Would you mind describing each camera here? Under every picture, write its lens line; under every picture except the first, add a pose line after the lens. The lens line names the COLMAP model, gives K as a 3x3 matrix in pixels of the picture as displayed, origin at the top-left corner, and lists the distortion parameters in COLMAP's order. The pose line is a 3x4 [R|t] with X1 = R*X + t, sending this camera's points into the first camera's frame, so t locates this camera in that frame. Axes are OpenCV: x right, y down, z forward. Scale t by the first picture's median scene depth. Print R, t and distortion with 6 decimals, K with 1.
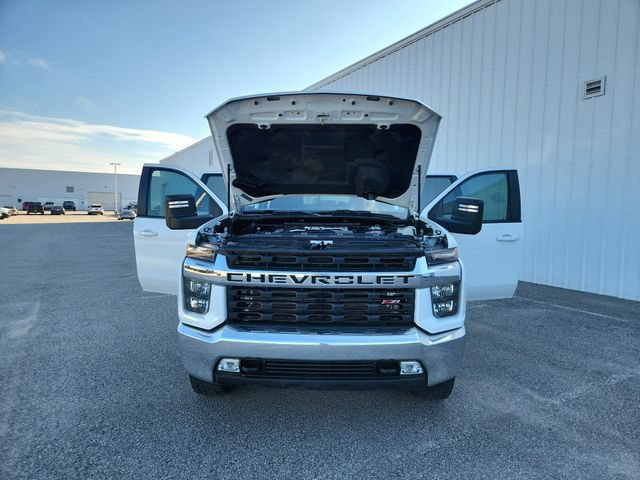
lens RADIAL K [[426.7, 0, 321.0], [0, 426.7, 236.1], [0, 0, 1]] dist [0.055225, -0.042069]
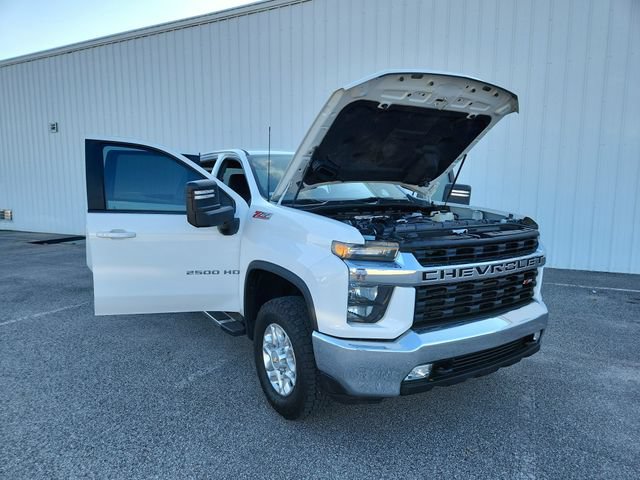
lens RADIAL K [[426.7, 0, 316.6], [0, 426.7, 240.7], [0, 0, 1]] dist [0.055225, -0.042069]
pose [[0.839235, -0.075859, 0.538451, -0.841848], [0.048842, 0.996735, 0.064299, -0.044621], [-0.541571, -0.027663, 0.840200, 0.354792]]
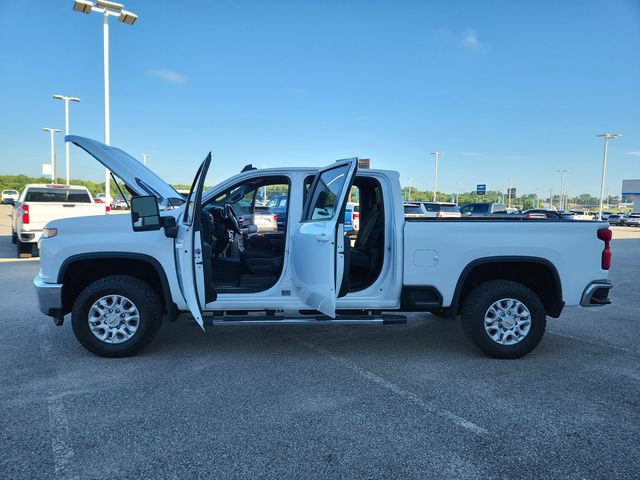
lens RADIAL K [[426.7, 0, 320.8], [0, 426.7, 239.0], [0, 0, 1]] dist [0.055225, -0.042069]
pose [[0.077110, 0.068245, -0.994684, 1.973826], [-0.094264, 0.993685, 0.060869, -0.126811], [0.992556, 0.089069, 0.083056, 1.897180]]
